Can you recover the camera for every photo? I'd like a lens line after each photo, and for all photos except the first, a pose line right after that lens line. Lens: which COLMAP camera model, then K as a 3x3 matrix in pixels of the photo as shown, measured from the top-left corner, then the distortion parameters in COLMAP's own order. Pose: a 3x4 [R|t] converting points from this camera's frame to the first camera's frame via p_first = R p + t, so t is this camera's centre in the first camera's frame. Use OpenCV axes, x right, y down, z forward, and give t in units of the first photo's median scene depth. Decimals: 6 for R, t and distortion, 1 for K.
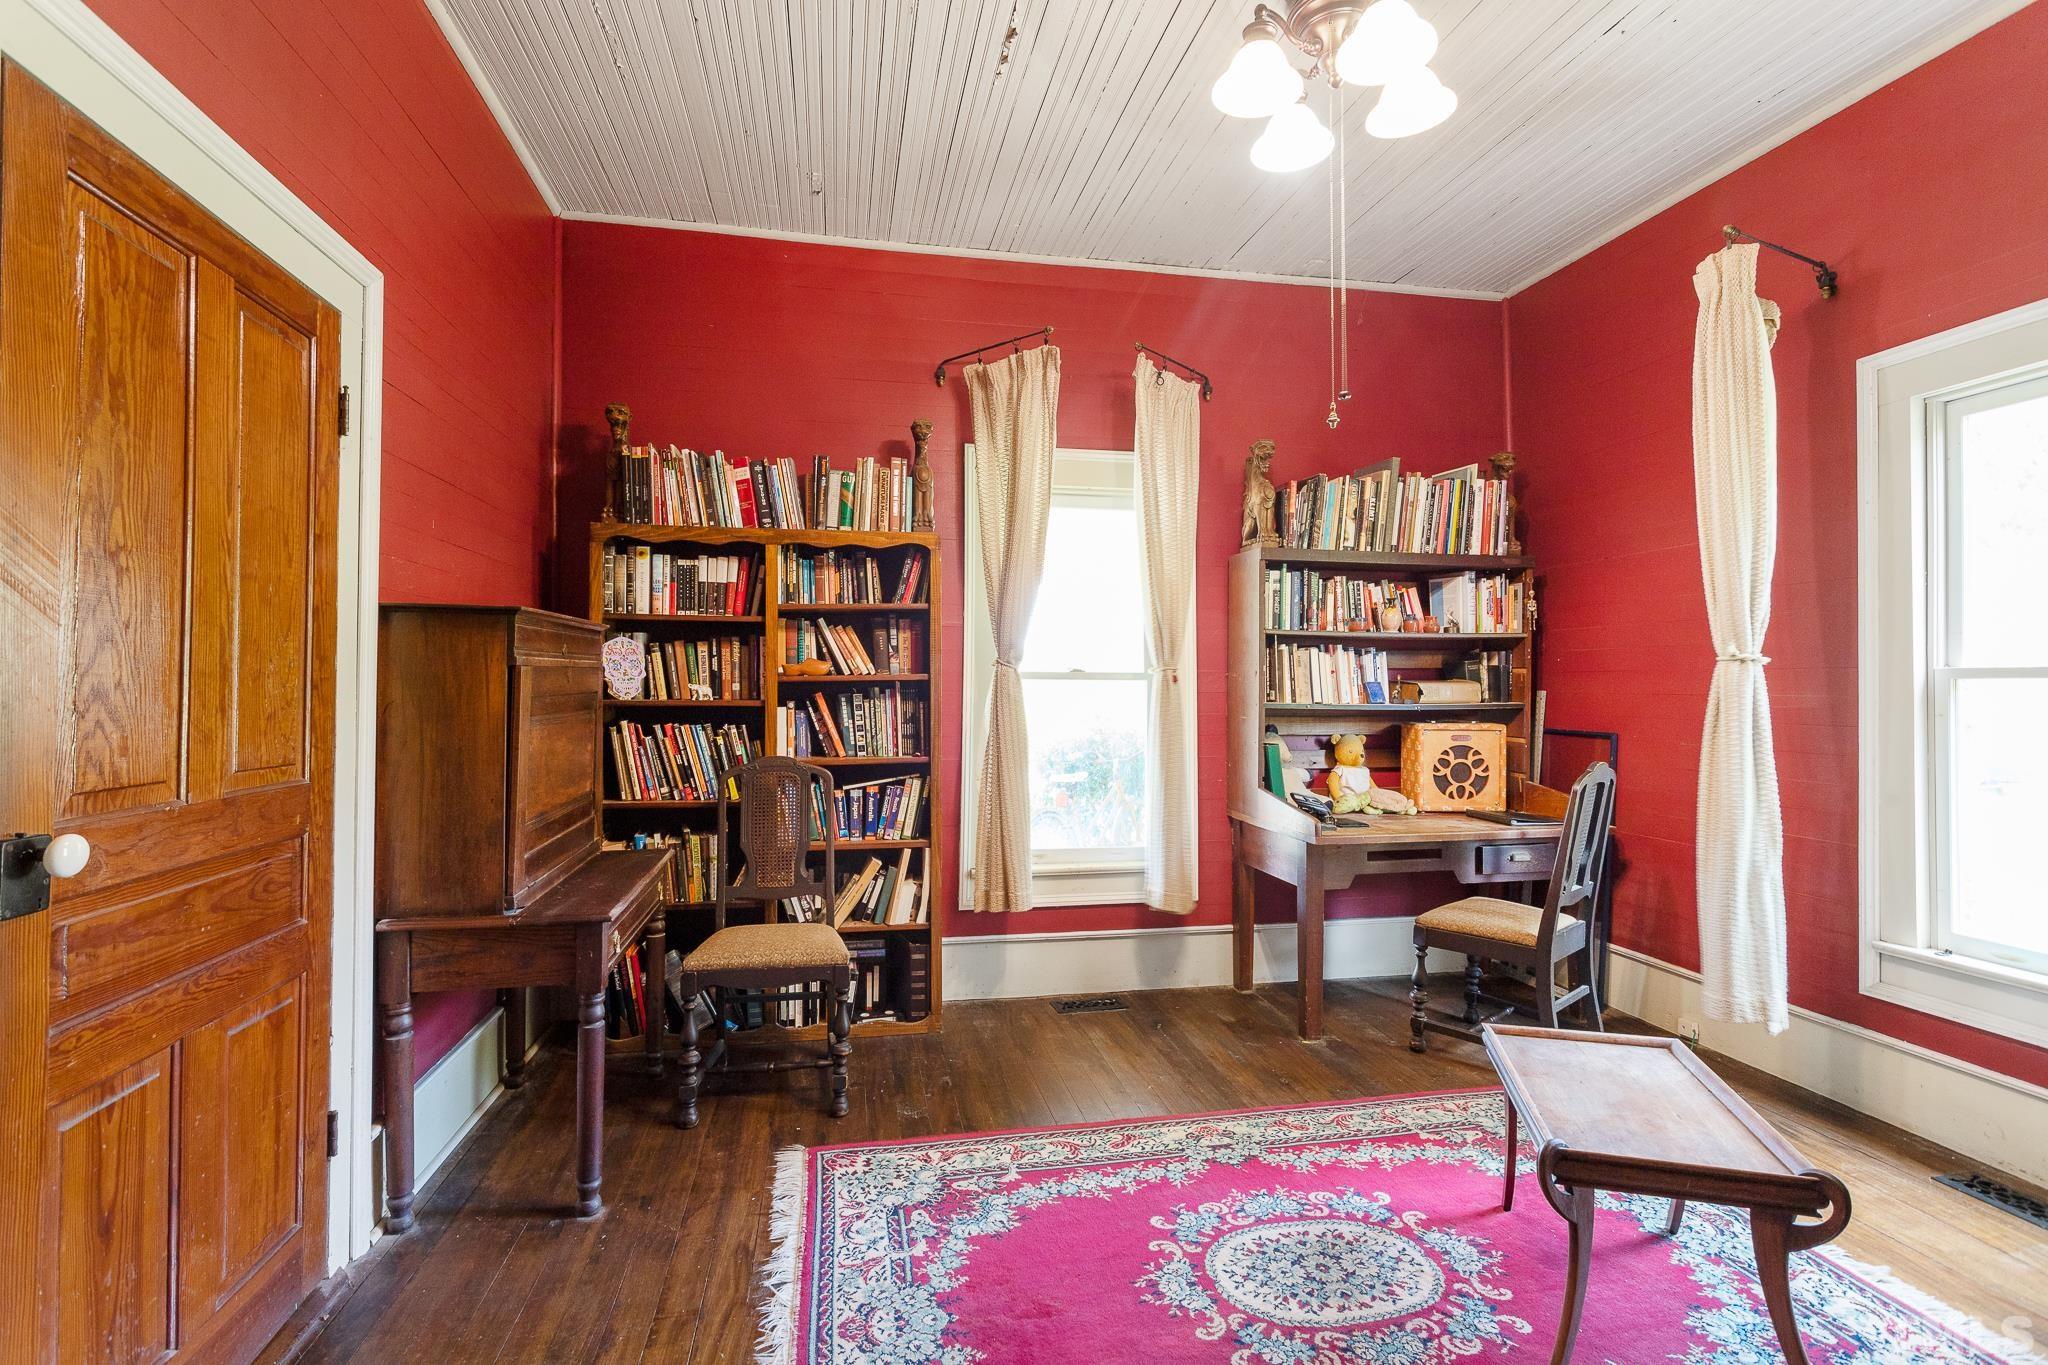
lens RADIAL K [[988.5, 0, 1027.1], [0, 988.5, 676.2], [0, 0, 1]] dist [-0.006540, -0.000105]
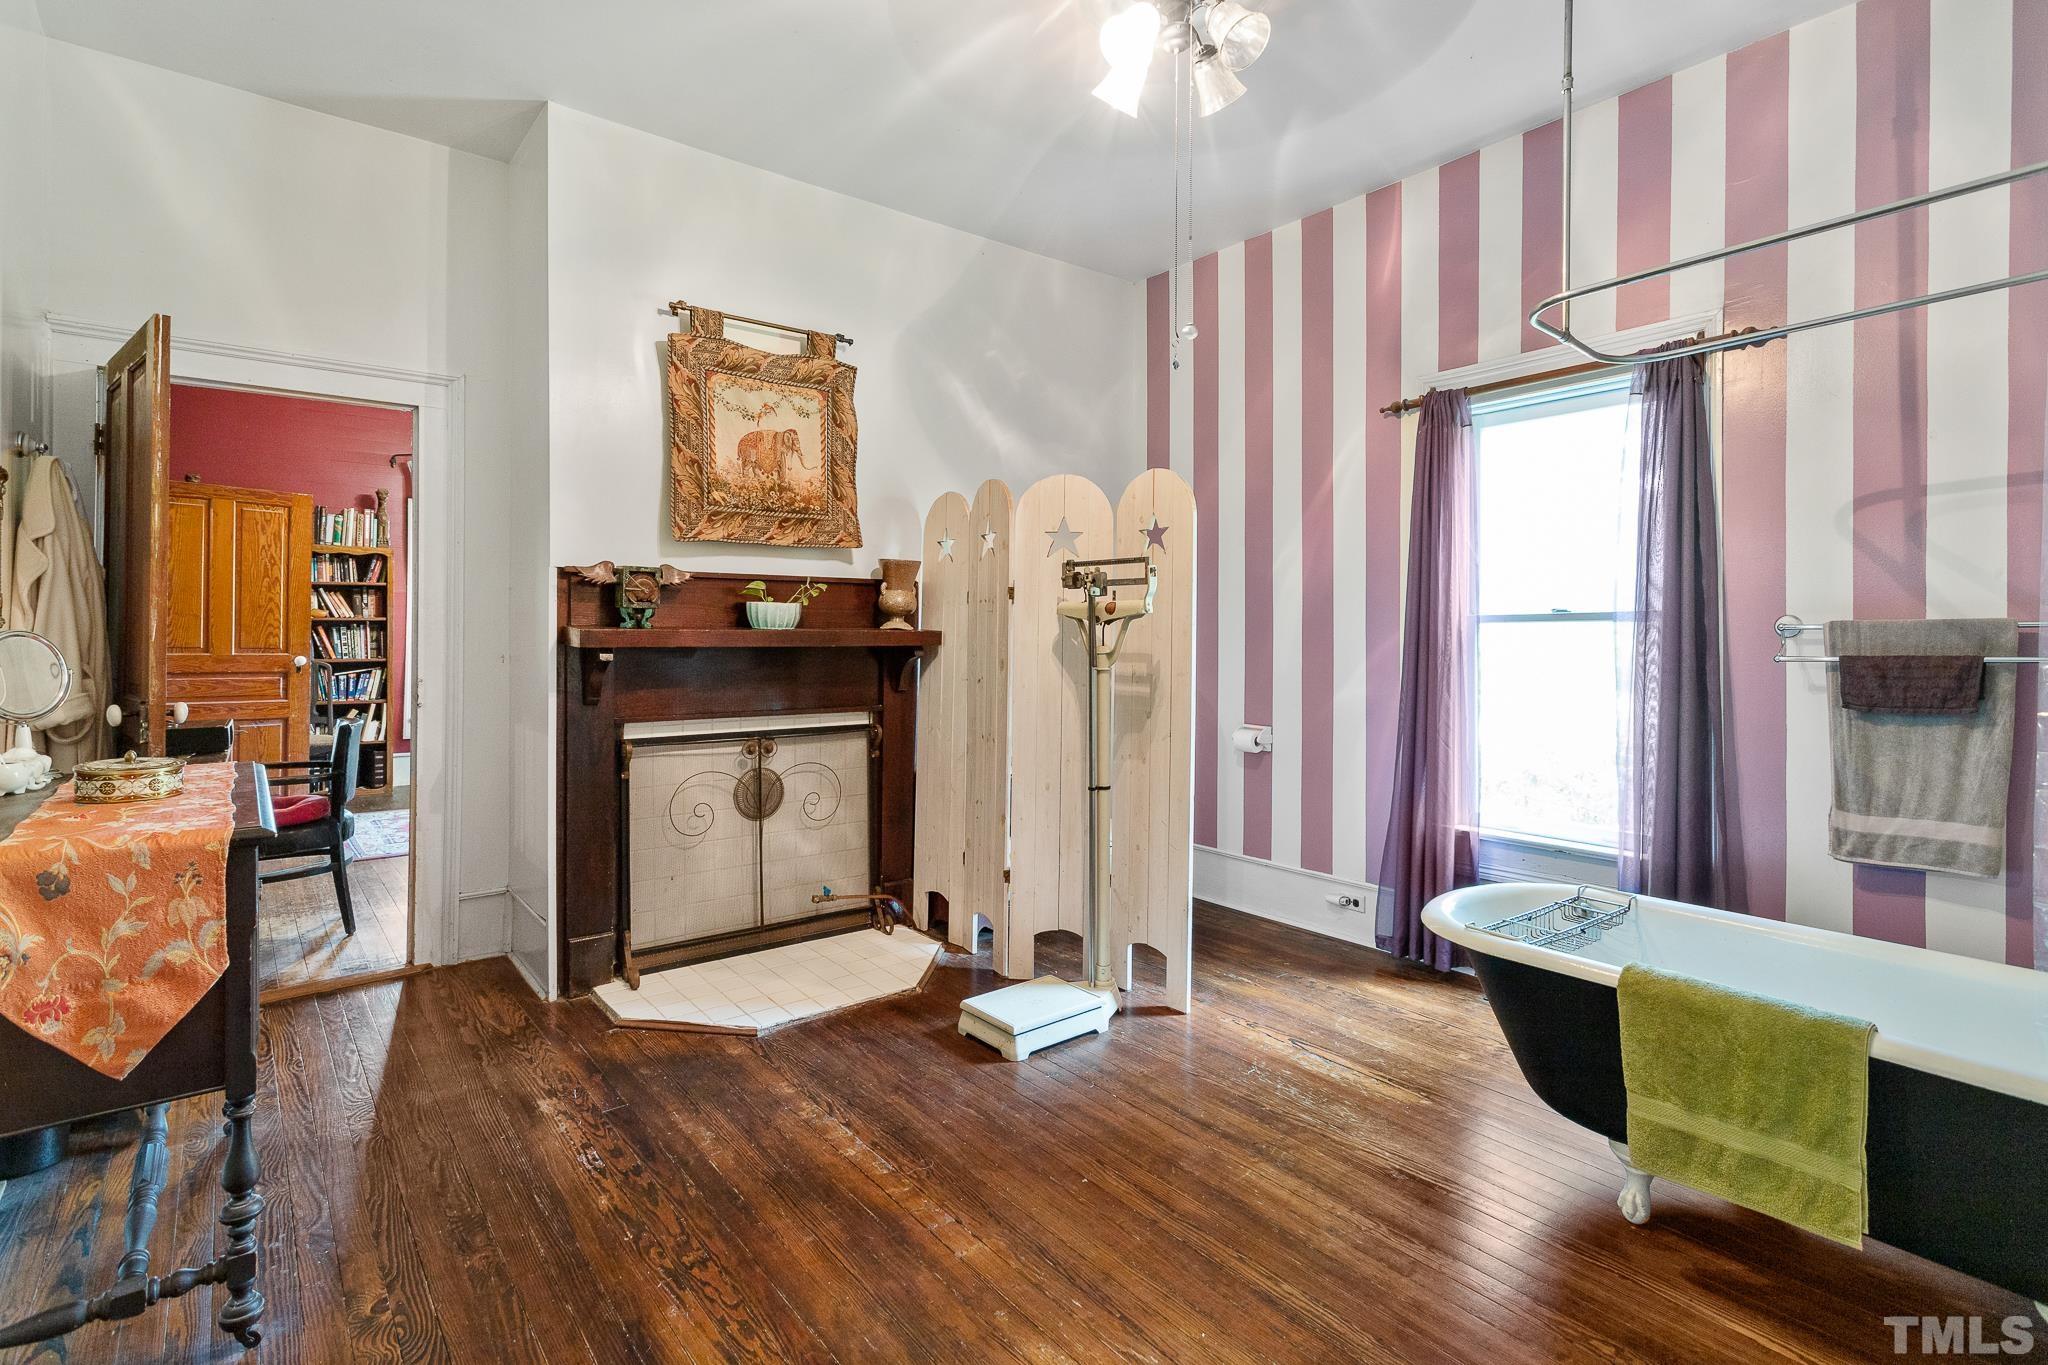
lens RADIAL K [[988.5, 0, 1049.8], [0, 988.5, 642.5], [0, 0, 1]] dist [-0.006540, -0.000105]
pose [[0.881460, 0.004943, 0.472232, 0.145190], [-0.011606, 0.999870, 0.011197, 0.010447], [-0.472115, -0.015351, 0.881403, -1.416314]]
